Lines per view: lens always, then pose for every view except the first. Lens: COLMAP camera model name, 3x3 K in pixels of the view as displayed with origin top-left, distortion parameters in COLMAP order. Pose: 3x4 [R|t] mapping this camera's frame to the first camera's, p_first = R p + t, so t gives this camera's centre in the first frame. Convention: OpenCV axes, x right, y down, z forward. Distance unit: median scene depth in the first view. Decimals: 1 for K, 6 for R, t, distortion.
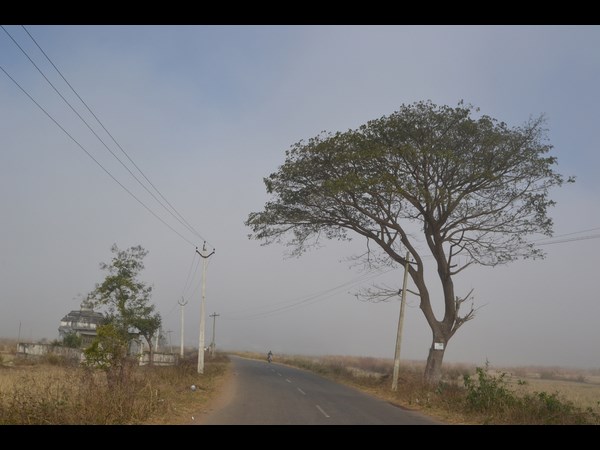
lens RADIAL K [[464.2, 0, 300.0], [0, 464.2, 225.0], [0, 0, 1]] dist [-0.035526, -0.003352]
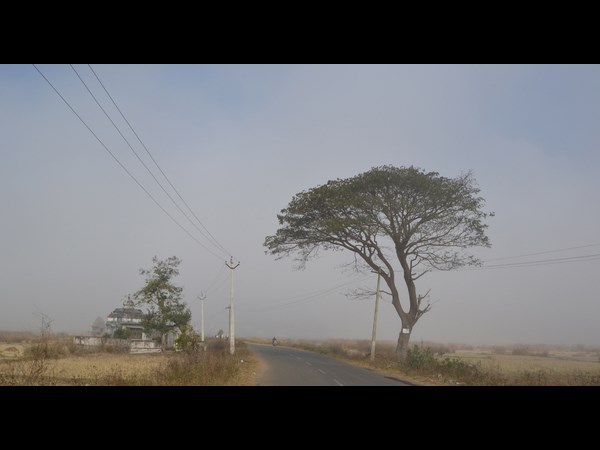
lens RADIAL K [[464.2, 0, 300.0], [0, 464.2, 225.0], [0, 0, 1]] dist [-0.035526, -0.003352]
pose [[0.999650, -0.026416, -0.001241, -0.006723], [0.026442, 0.999153, 0.031525, -0.094302], [0.000407, -0.031547, 0.999502, -0.332423]]
